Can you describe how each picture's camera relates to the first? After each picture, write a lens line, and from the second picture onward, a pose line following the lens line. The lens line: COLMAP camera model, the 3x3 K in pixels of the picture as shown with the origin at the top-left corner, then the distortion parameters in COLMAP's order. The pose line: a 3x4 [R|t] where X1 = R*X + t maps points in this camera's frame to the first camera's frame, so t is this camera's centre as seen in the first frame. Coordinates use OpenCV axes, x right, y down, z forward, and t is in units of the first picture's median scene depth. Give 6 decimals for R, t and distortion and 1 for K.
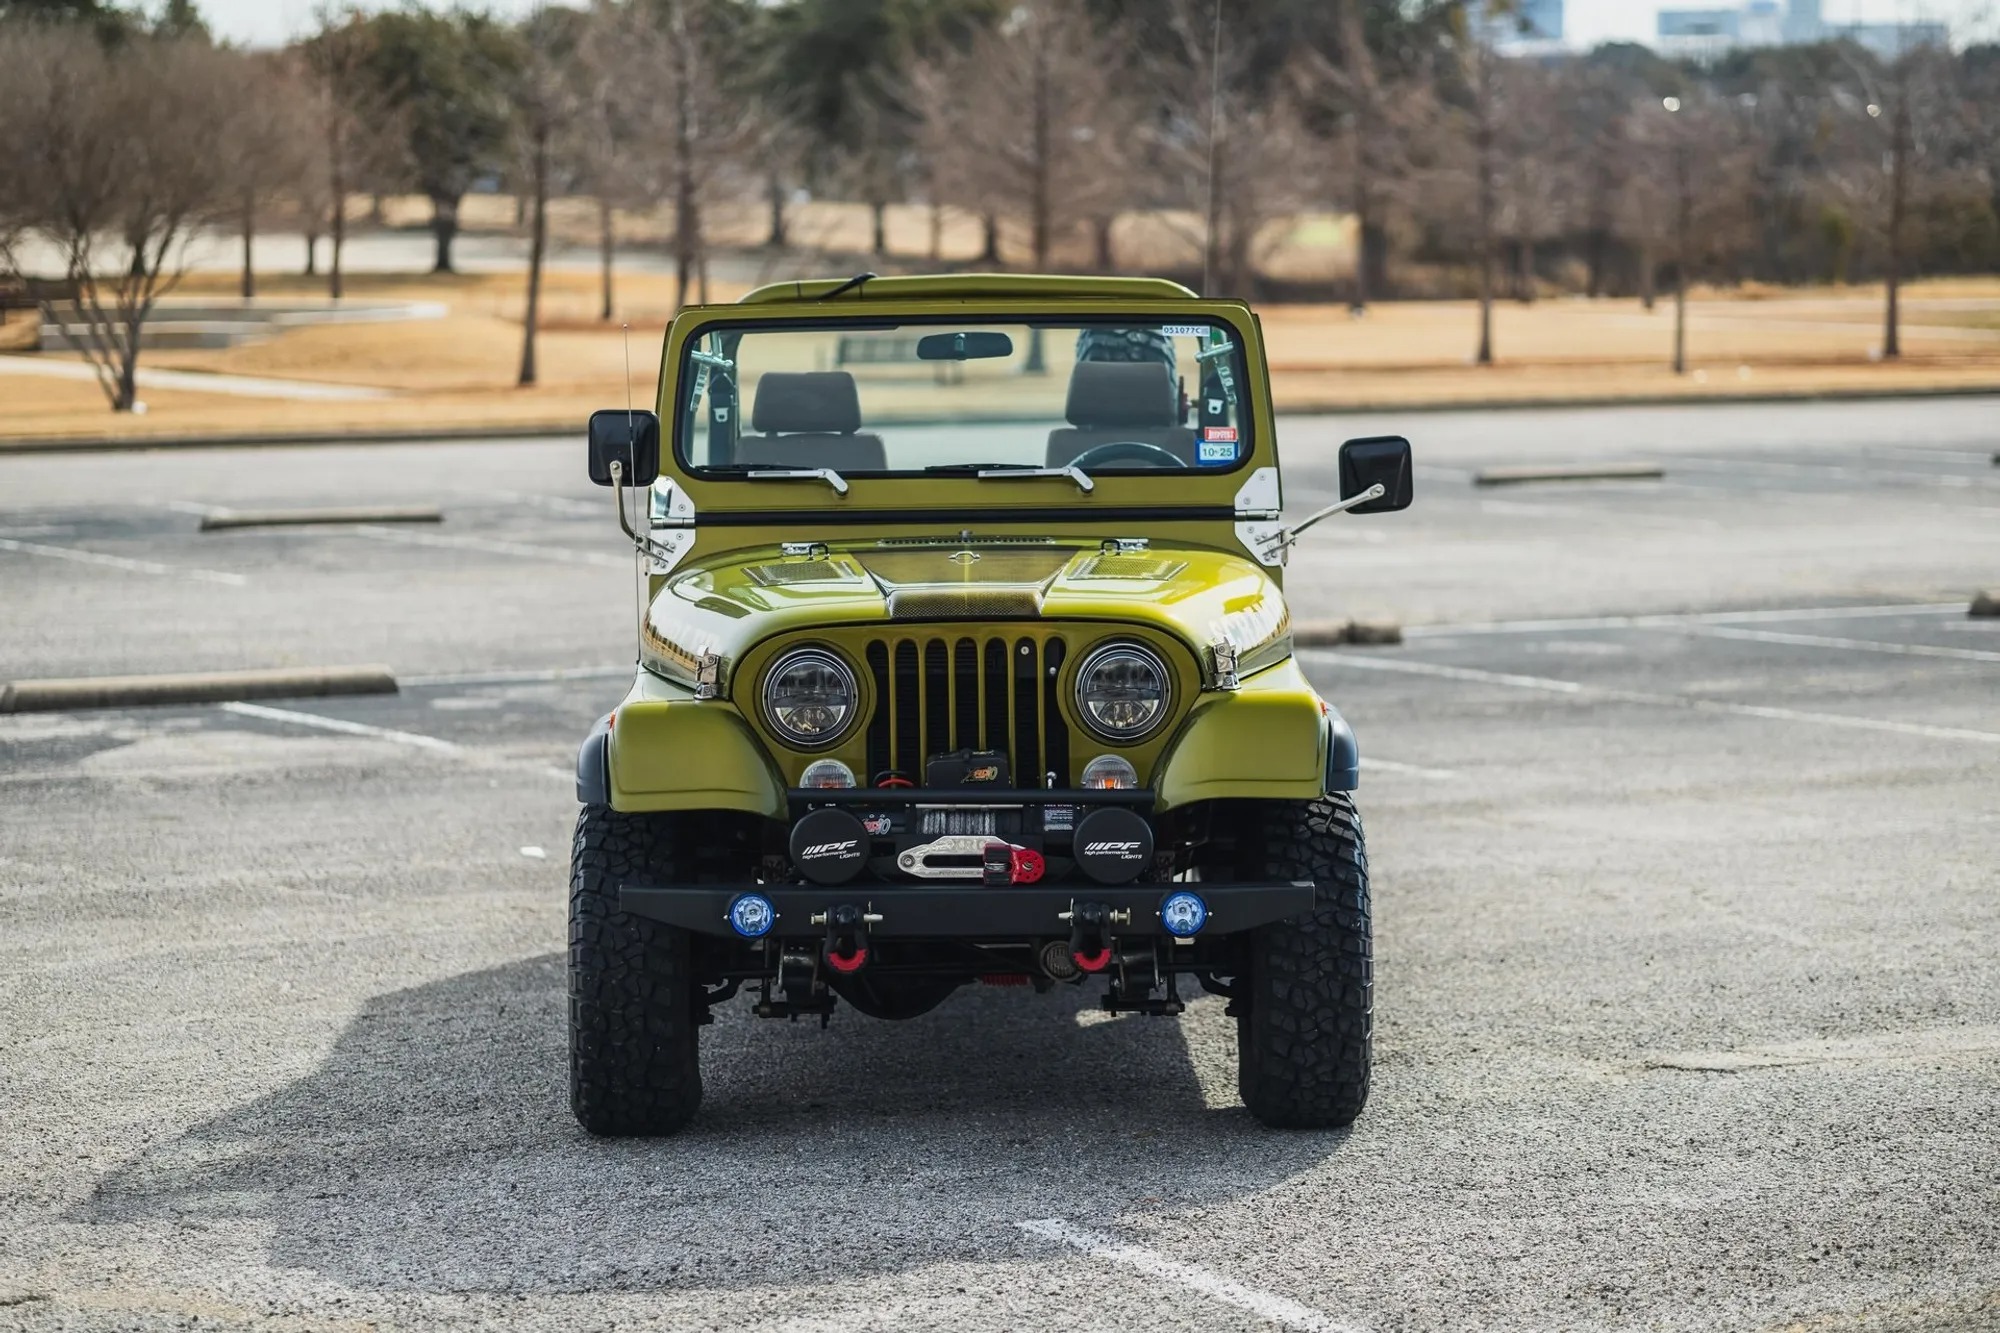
lens RADIAL K [[4992.1, 0, 999.0], [0, 4992.1, 666.8], [0, 0, 1]] dist [0.038623, 0.000000]
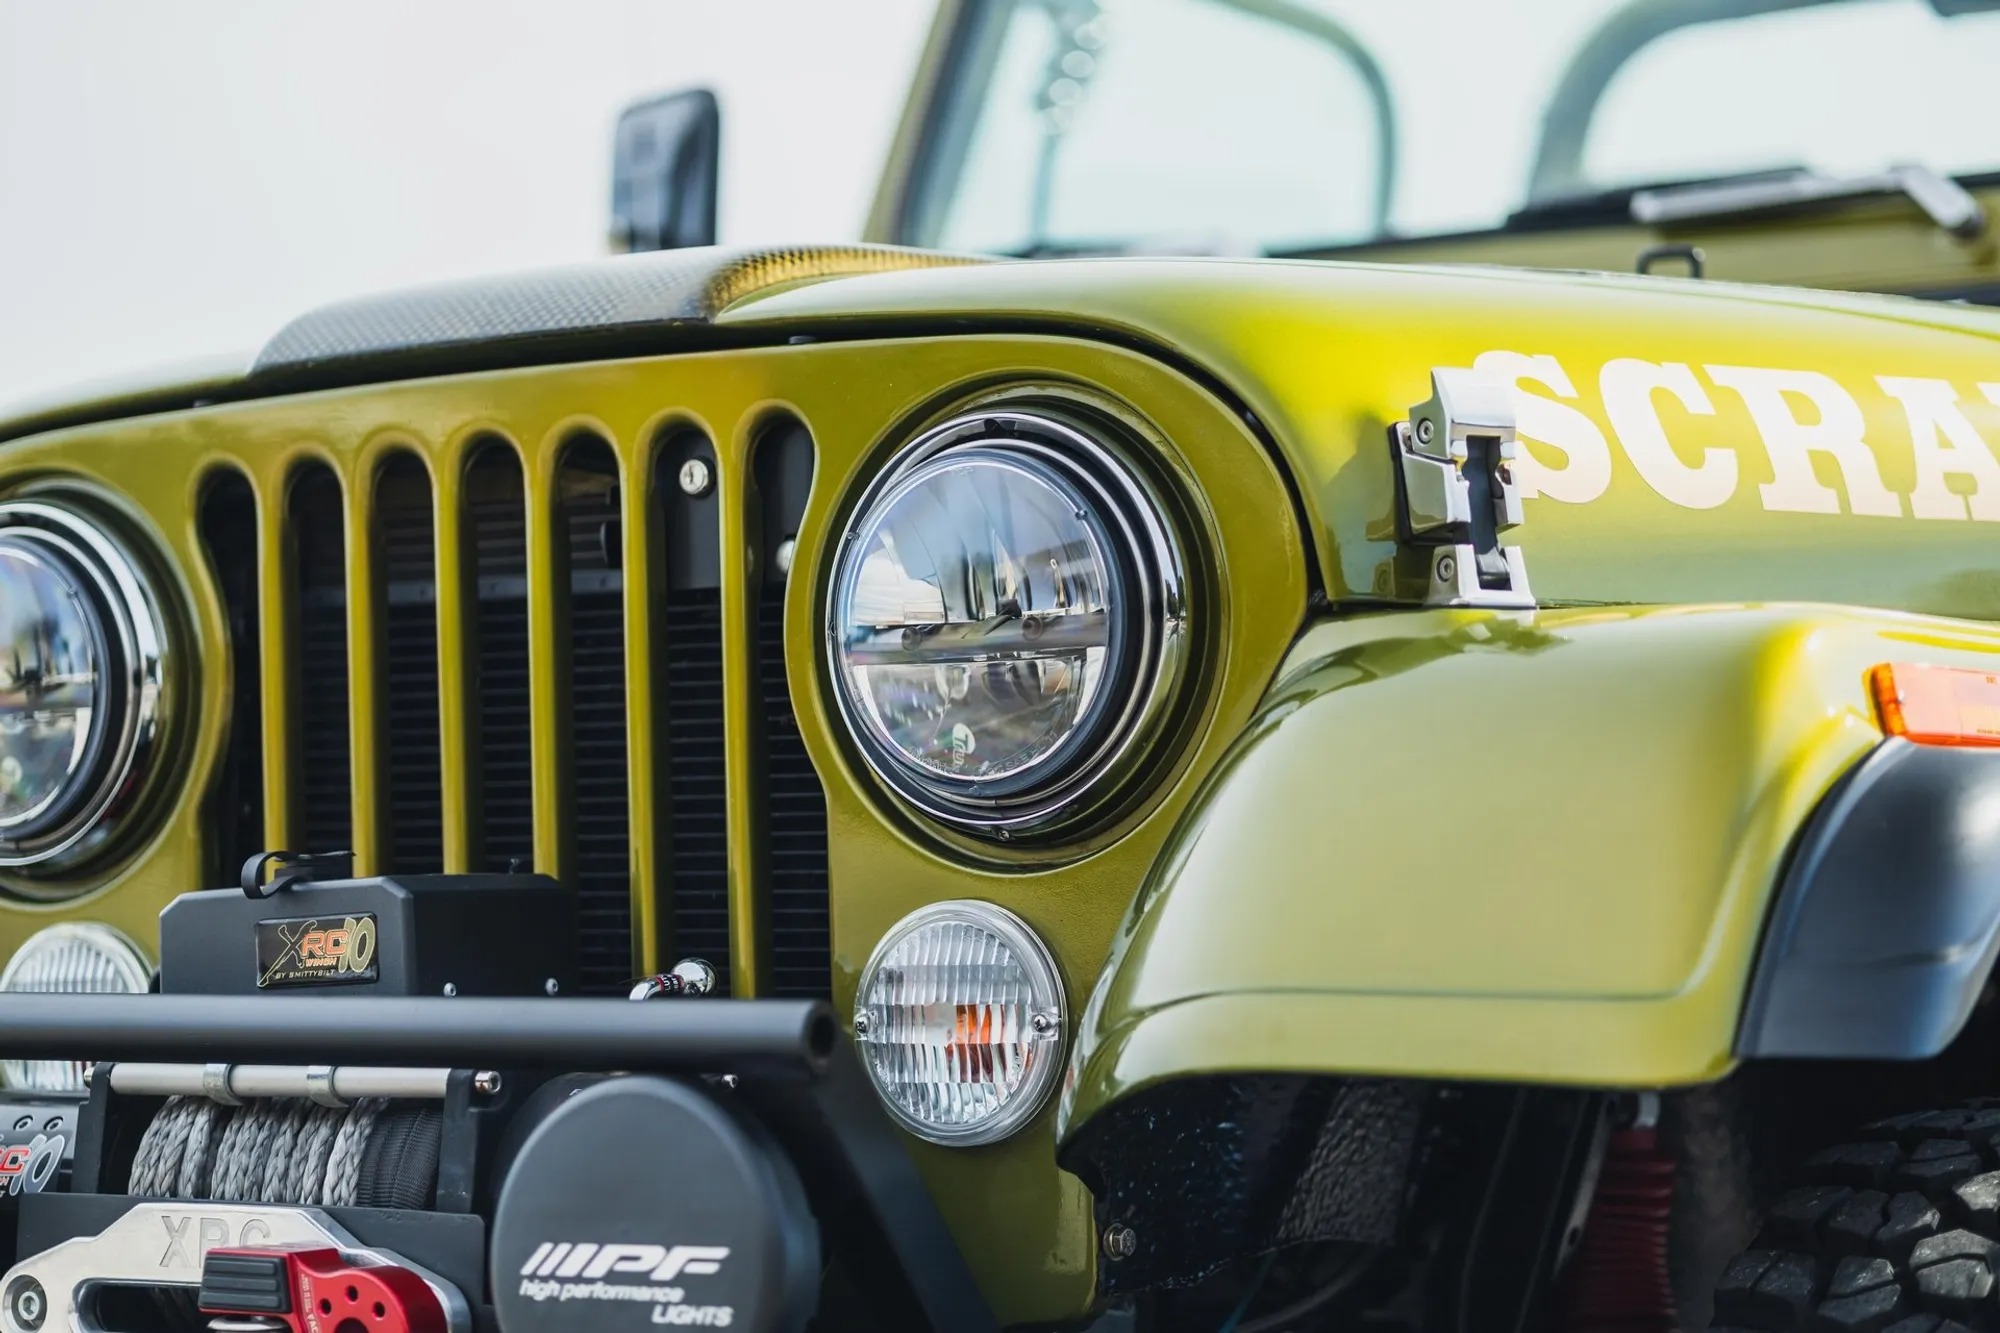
lens RADIAL K [[4992.1, 0, 1000.9], [0, 4992.1, 663.8], [0, 0, 1]] dist [0.038623, 0.000000]
pose [[0.831380, -0.032306, -0.554765, 0.152512], [-0.050674, 0.989742, -0.133576, 0.037512], [0.553390, 0.139164, 0.821214, 0.809771]]
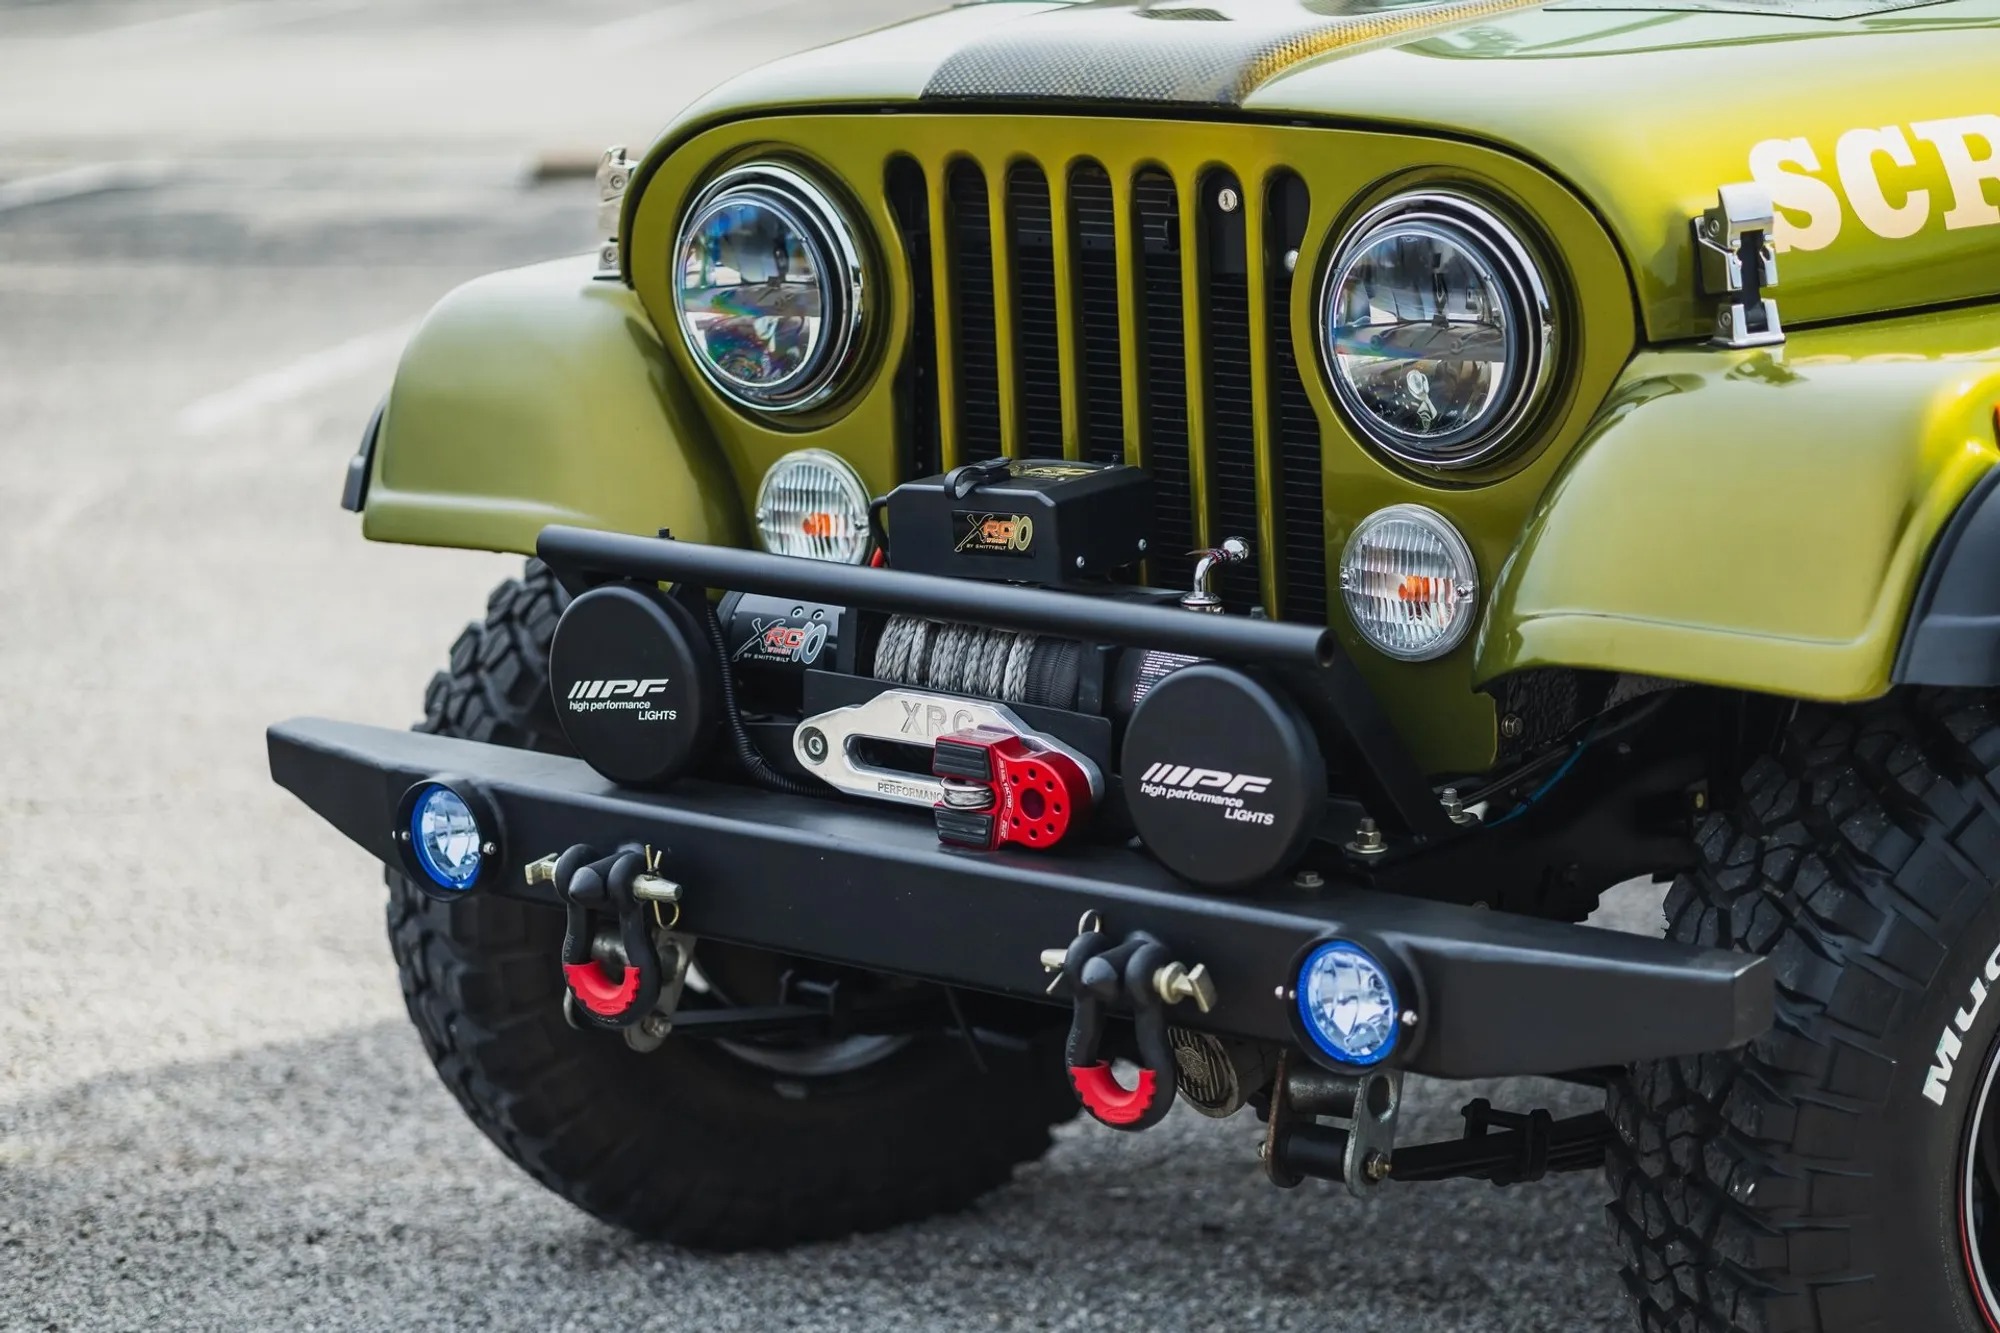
lens RADIAL K [[4992.1, 0, 998.1], [0, 4992.1, 669.9], [0, 0, 1]] dist [0.038623, 0.000000]
pose [[0.785194, 0.111687, -0.609094, 0.218282], [-0.035662, 0.990124, 0.135583, -0.018094], [0.618222, -0.084737, 0.781423, 0.701591]]
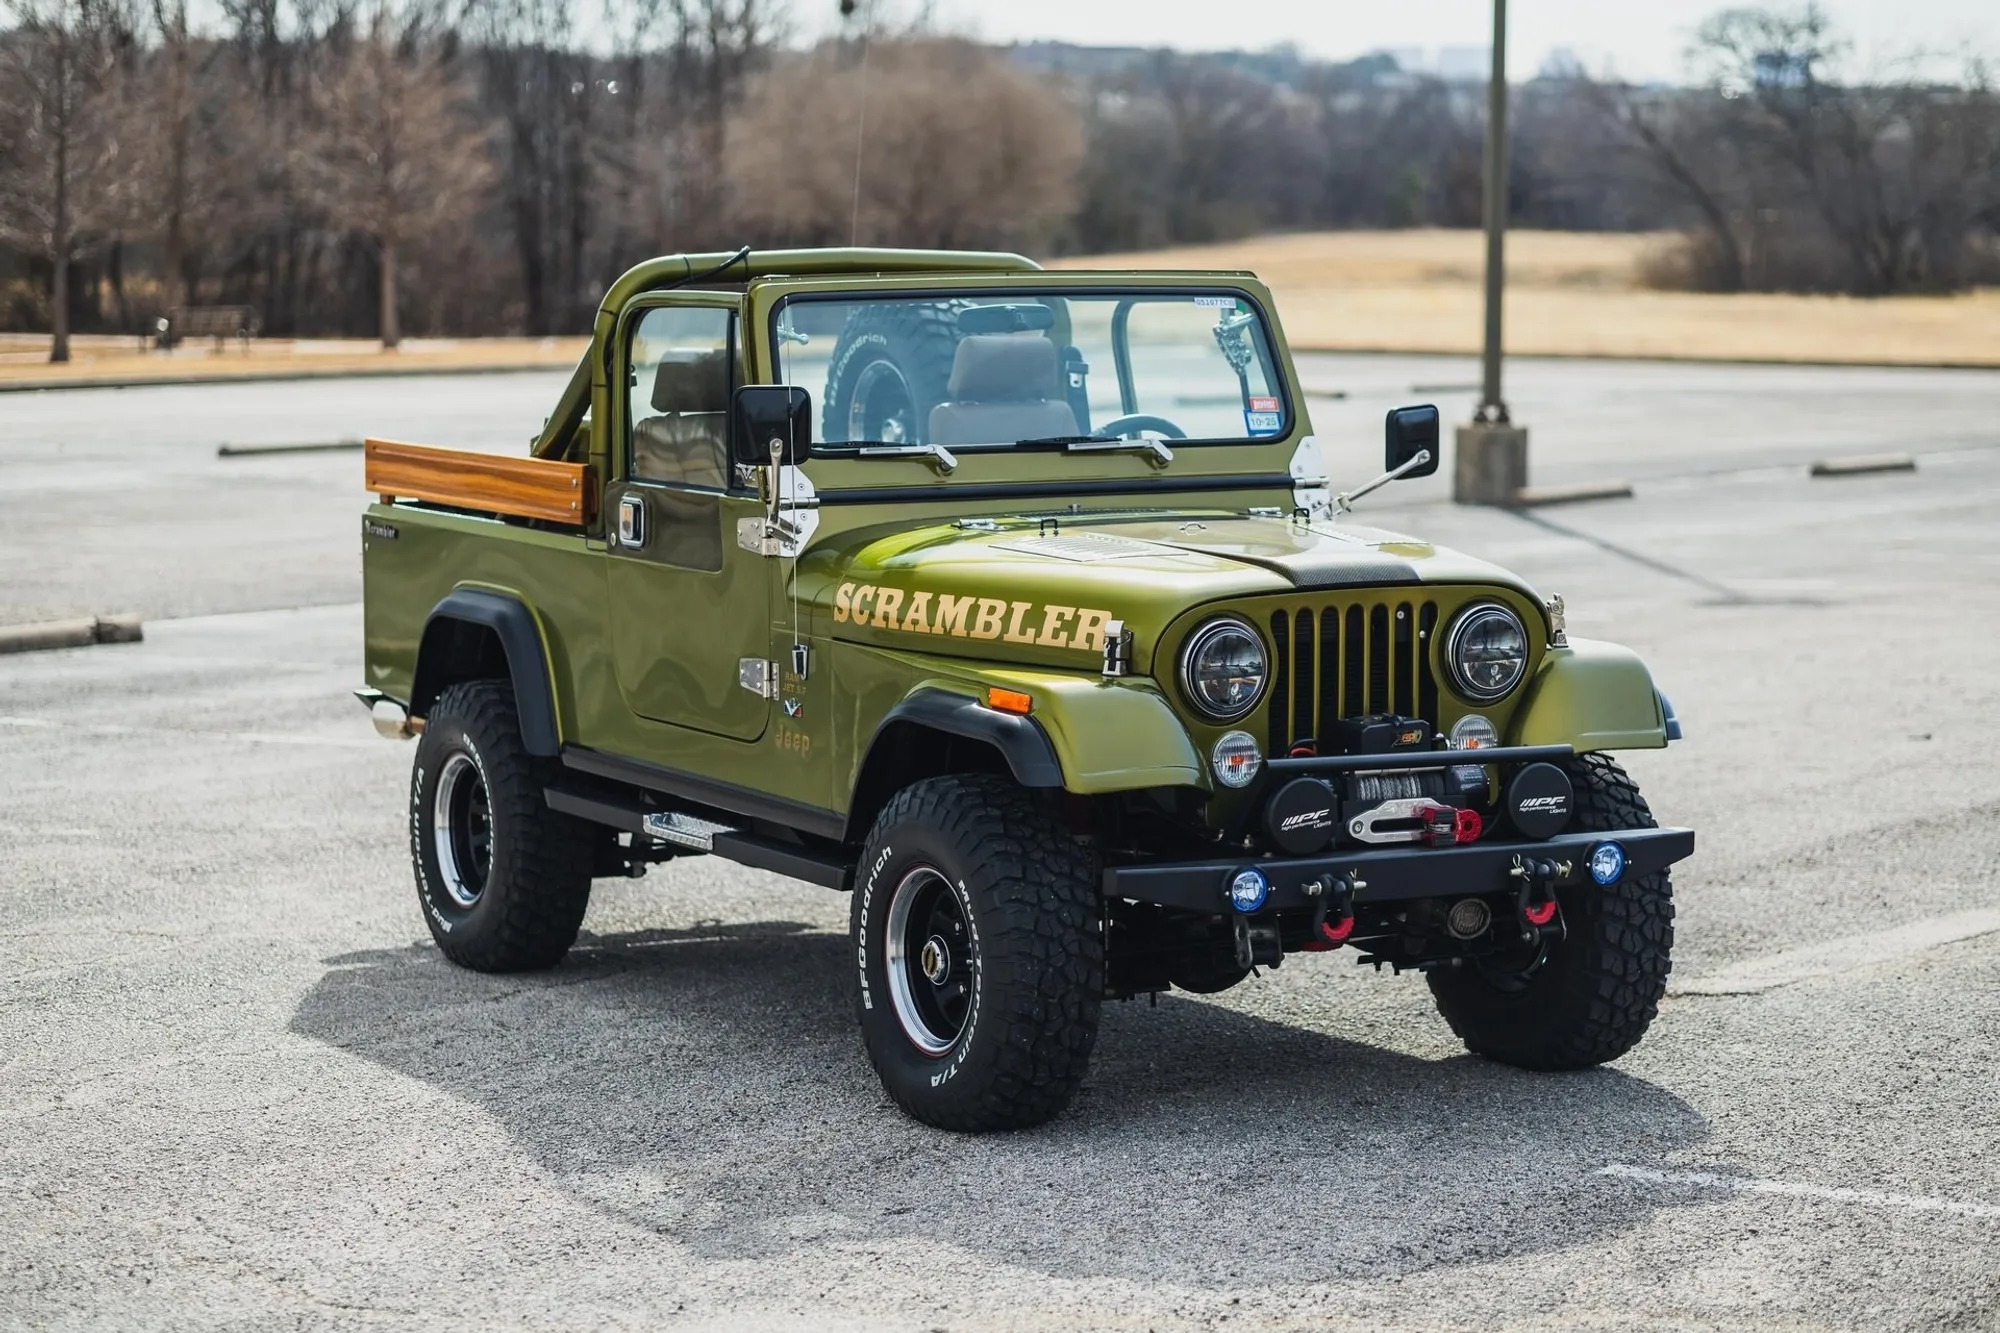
lens RADIAL K [[4992.1, 0, 1001.5], [0, 4992.1, 665.3], [0, 0, 1]] dist [0.038623, 0.000000]
pose [[0.874462, -0.038002, 0.483603, -0.554807], [0.038448, 0.999220, 0.008996, -0.005295], [-0.483567, 0.010727, 0.875241, 0.154005]]
